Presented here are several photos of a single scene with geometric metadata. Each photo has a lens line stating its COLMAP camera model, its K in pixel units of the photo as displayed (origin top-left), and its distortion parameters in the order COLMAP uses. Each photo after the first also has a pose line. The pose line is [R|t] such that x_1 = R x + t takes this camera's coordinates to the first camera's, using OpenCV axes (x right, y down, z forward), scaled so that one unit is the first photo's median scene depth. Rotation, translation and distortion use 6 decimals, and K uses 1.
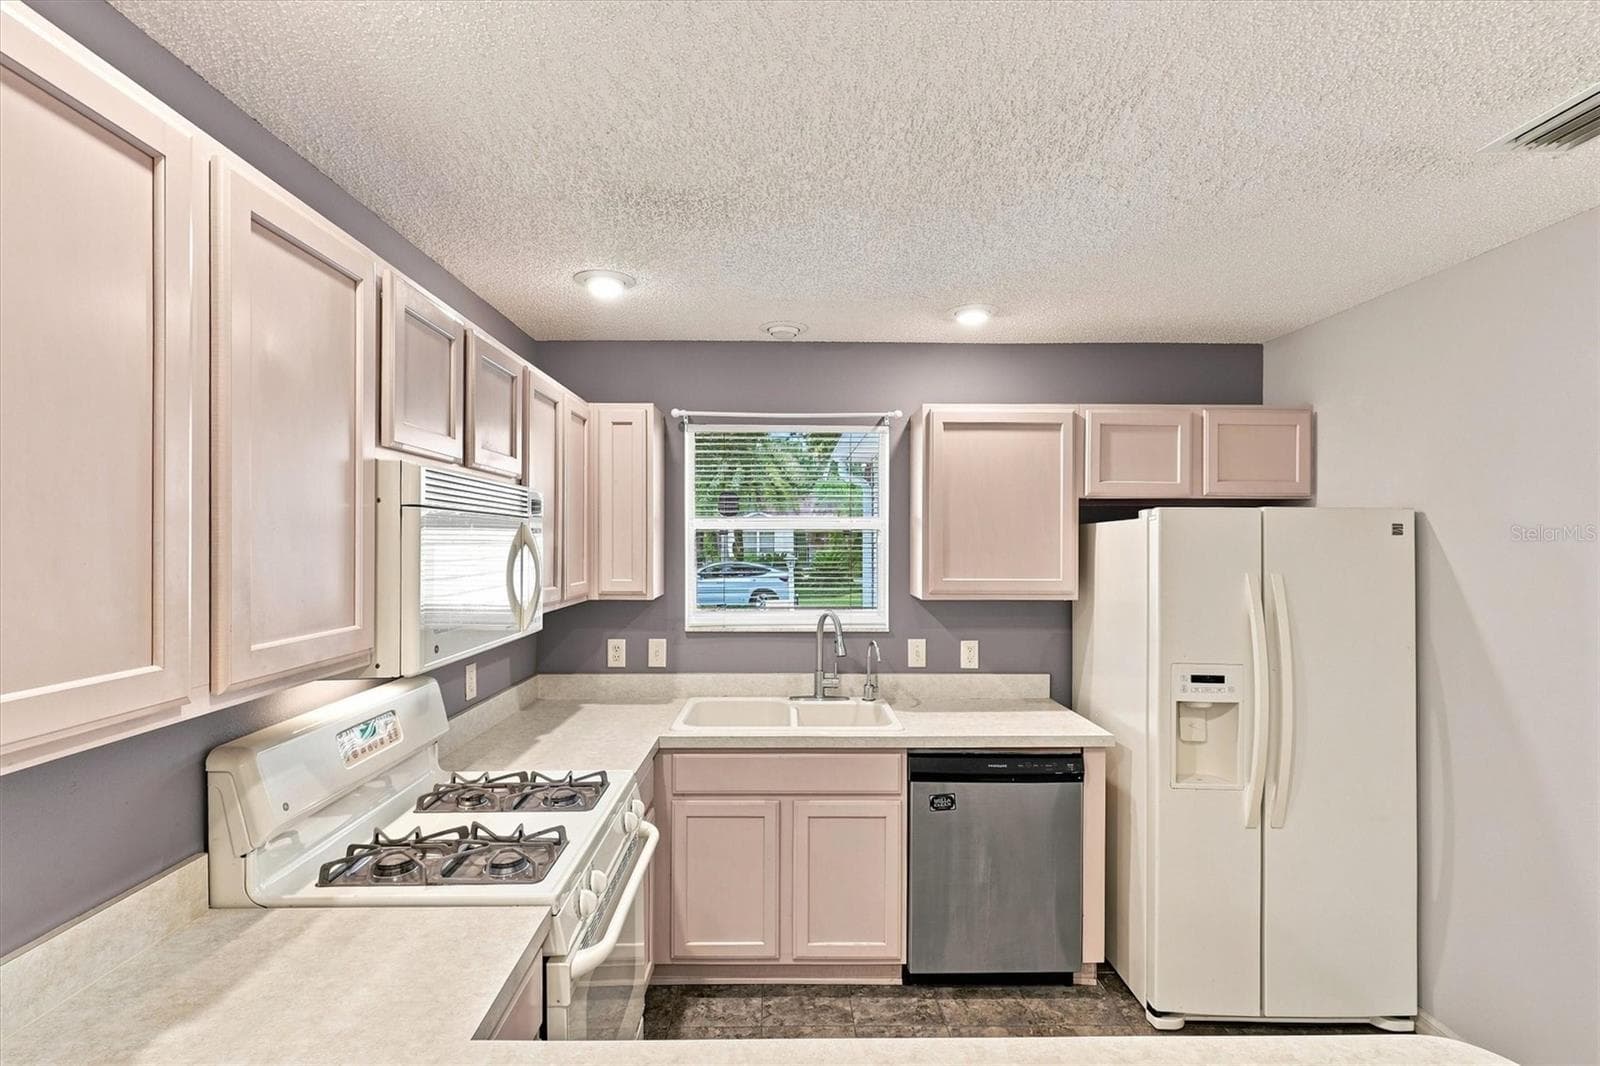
lens RADIAL K [[747.0, 0, 792.8], [0, 747.0, 537.2], [0, 0, 1]] dist [0.003995, 0.000464]
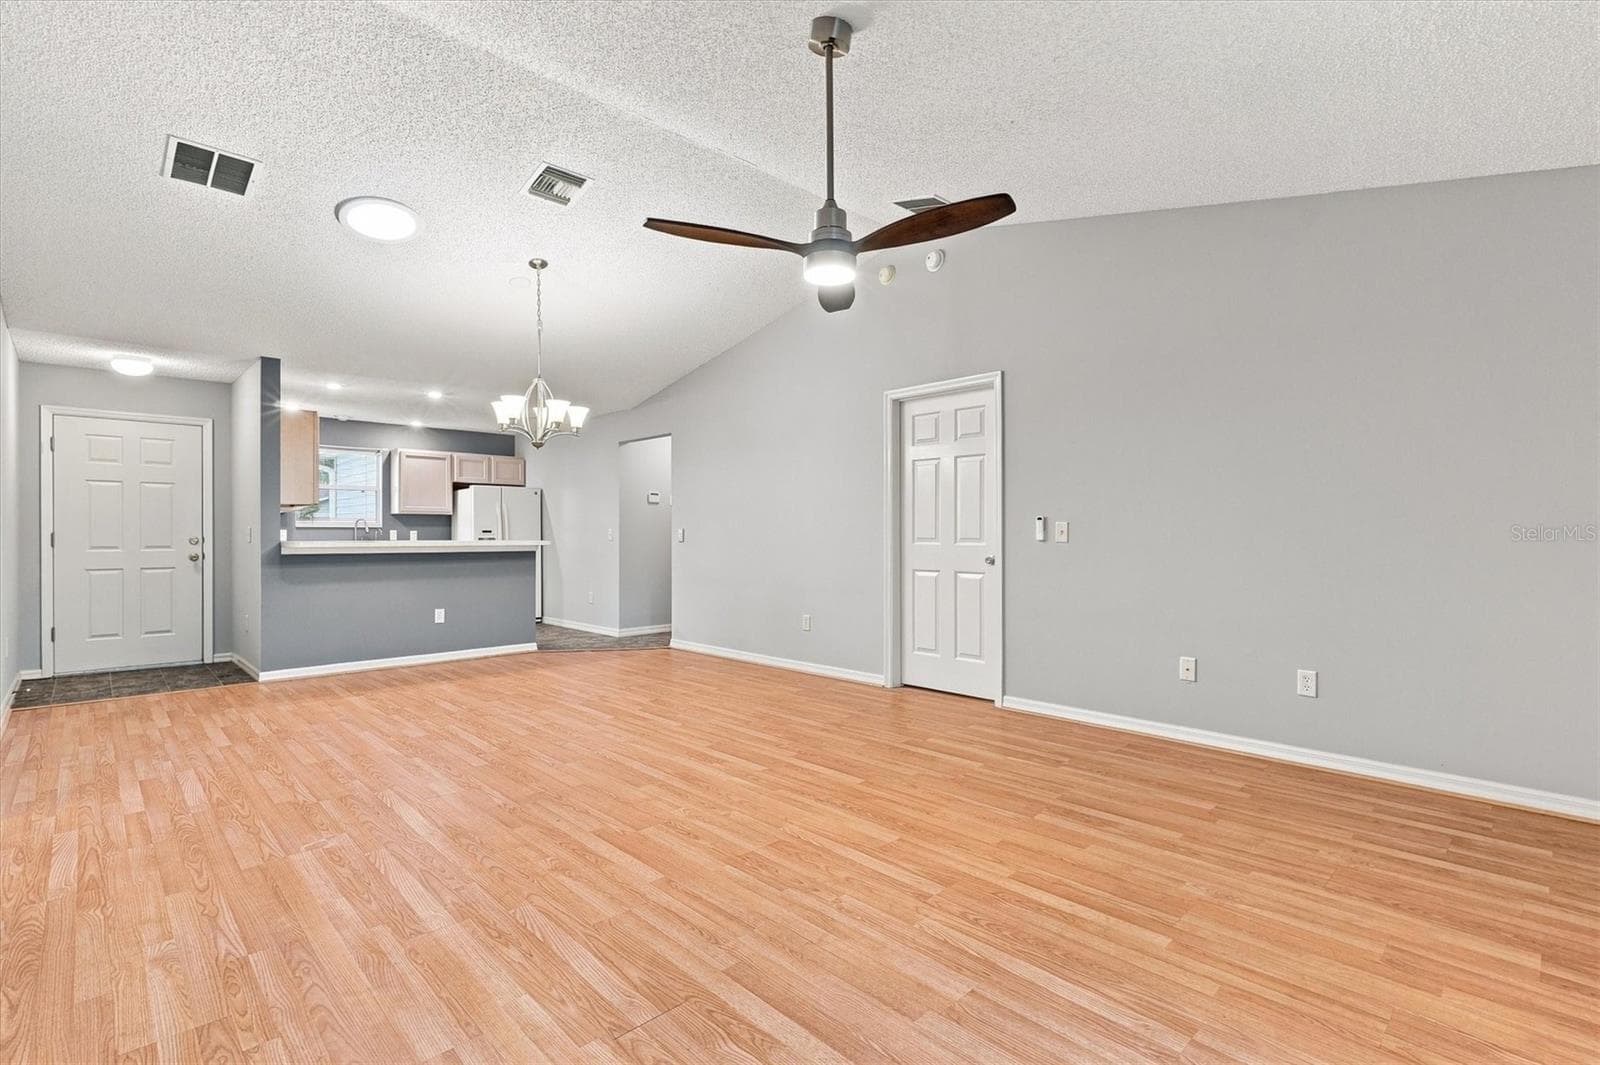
lens RADIAL K [[747.0, 0, 792.8], [0, 747.0, 536.7], [0, 0, 1]] dist [0.003995, 0.000464]
pose [[0.726519, -0.003415, 0.687138, -0.721993], [0.005231, 0.999986, -0.000561, 0.183392], [-0.687127, 0.004002, 0.726527, -2.214405]]
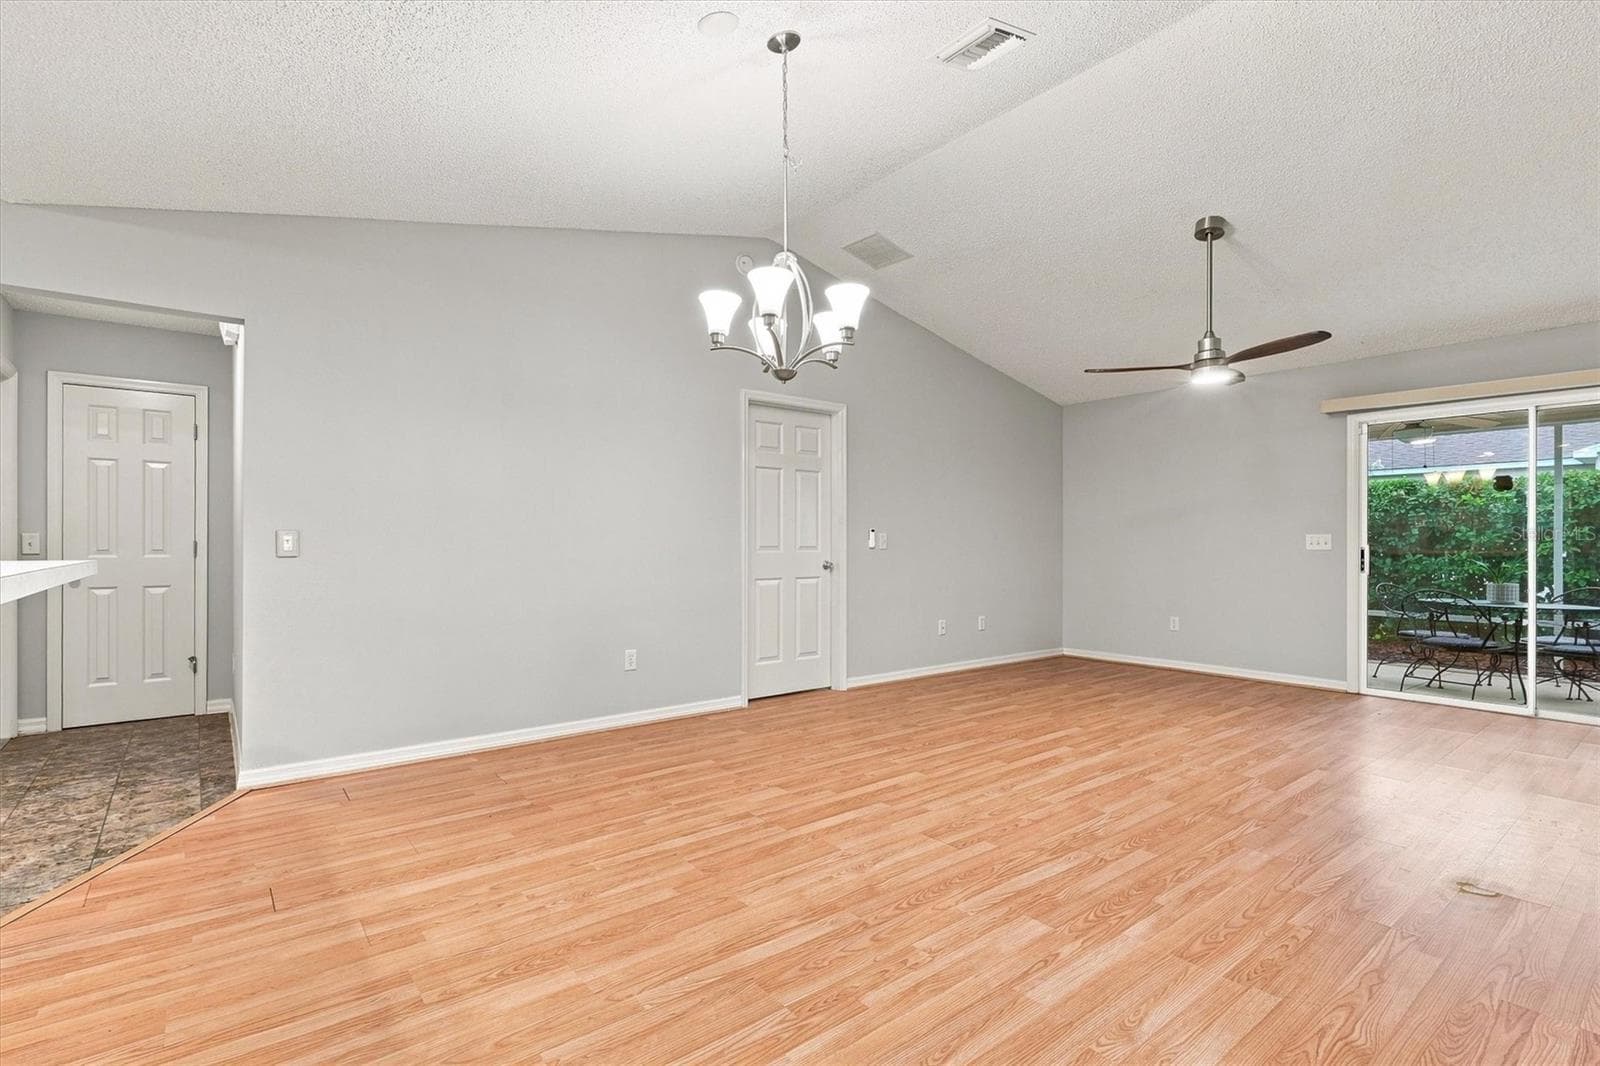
lens RADIAL K [[747.0, 0, 792.8], [0, 747.0, 537.2], [0, 0, 1]] dist [0.003995, 0.000464]
pose [[-0.618018, 0.003632, 0.786156, -0.702491], [0.001683, 0.999993, -0.003297, 0.172132], [-0.786162, -0.000715, -0.618020, -0.103073]]
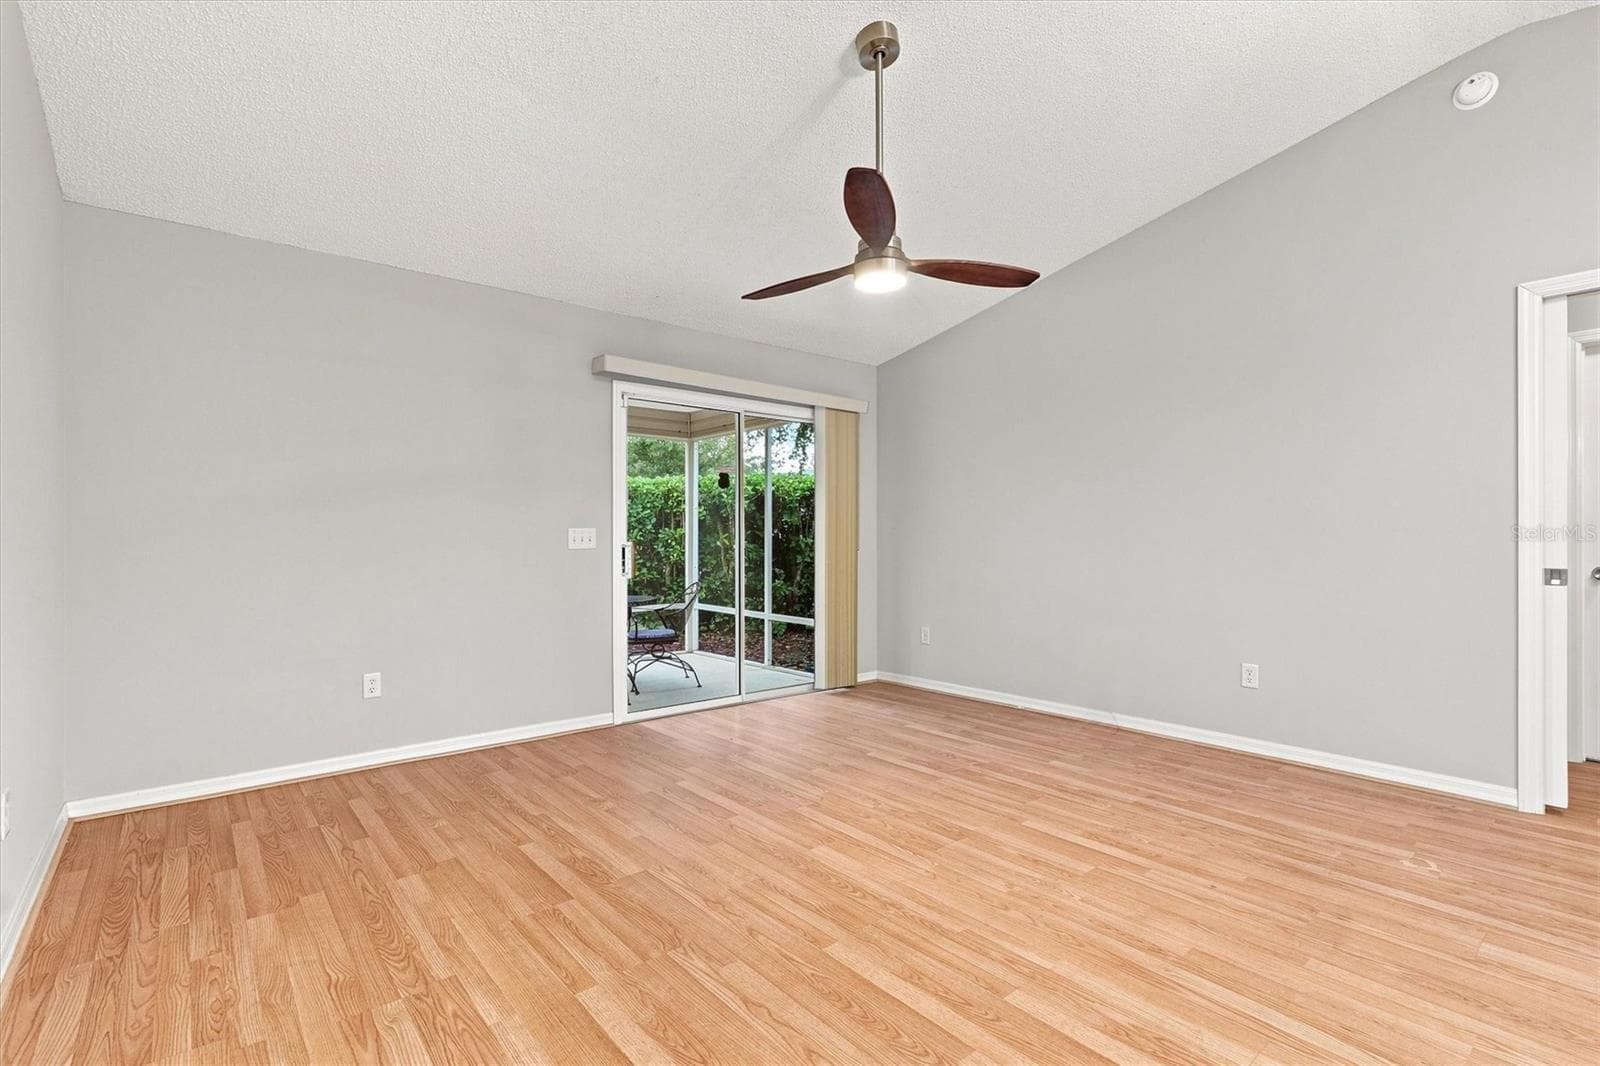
lens RADIAL K [[736.7, 0, 793.8], [0, 736.7, 537.0], [0, 0, 1]] dist [-0.000603, 0.000050]
pose [[-0.773481, -0.002608, -0.633814, 0.565495], [-0.003208, 0.999995, -0.000200, 0.178137], [0.633812, 0.001879, -0.773485, -0.978853]]
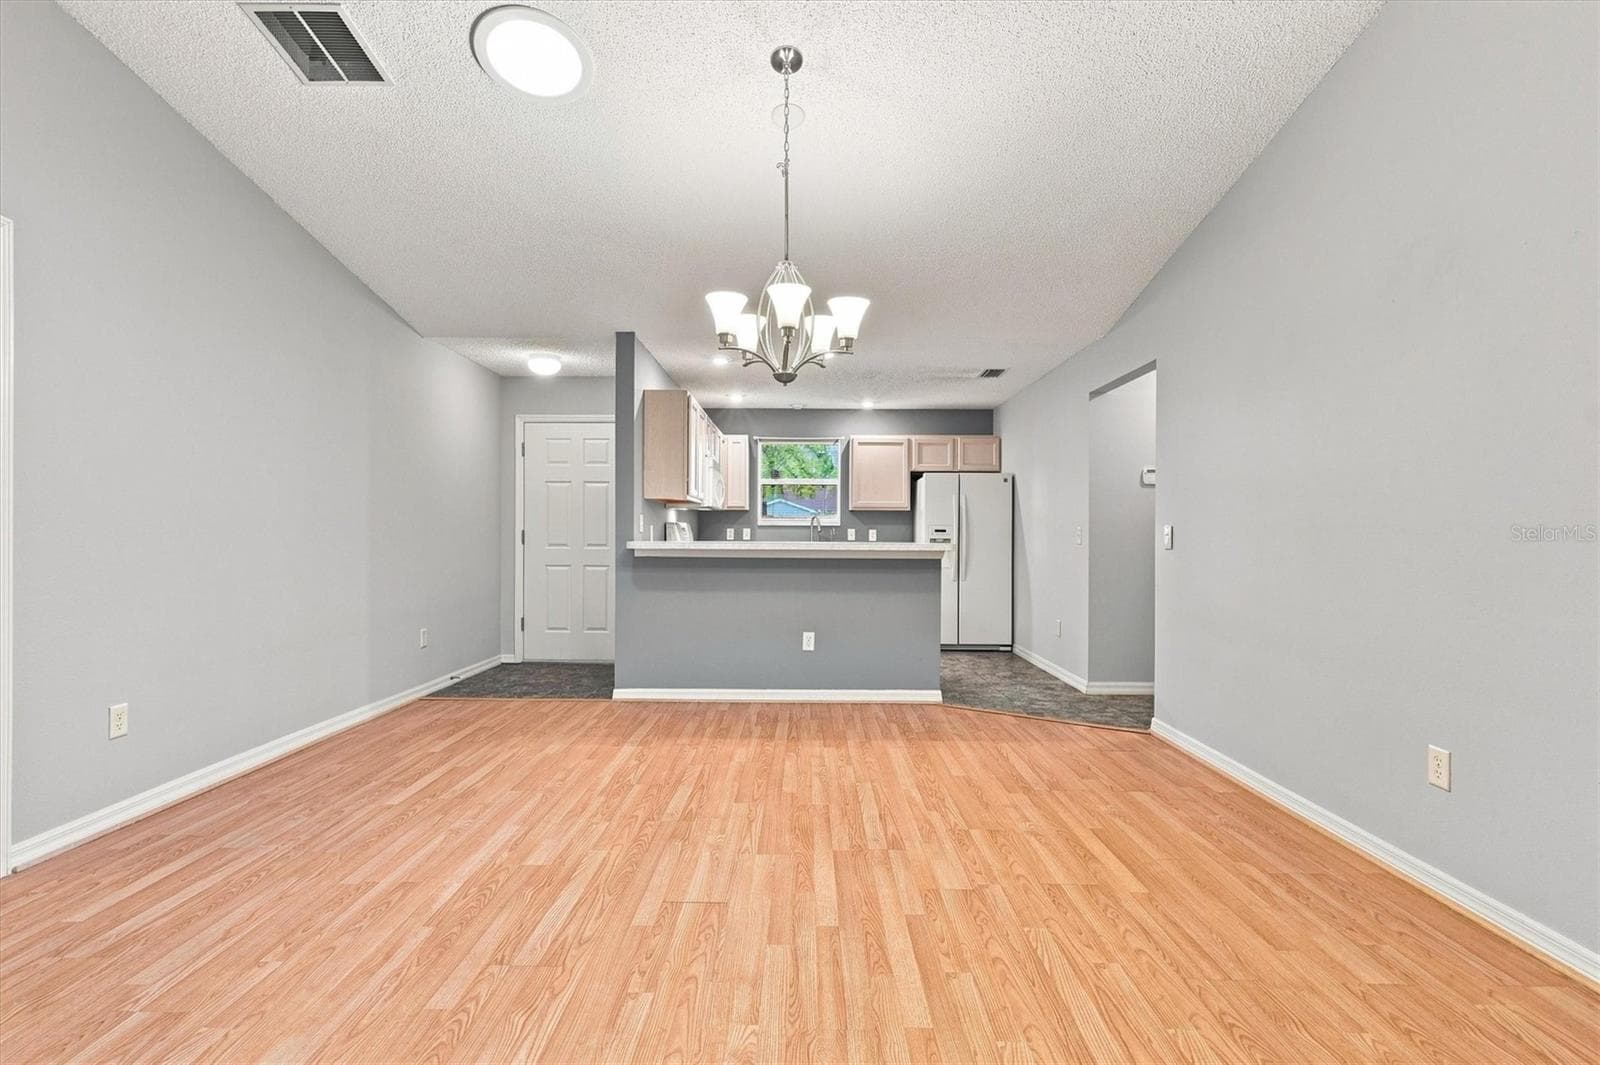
lens RADIAL K [[747.0, 0, 792.8], [0, 747.0, 536.7], [0, 0, 1]] dist [0.003995, 0.000464]
pose [[0.999719, 0.004203, -0.023321, 0.032030], [-0.004230, 0.999990, -0.001081, 0.177324], [0.023317, 0.001180, 0.999727, -1.577131]]
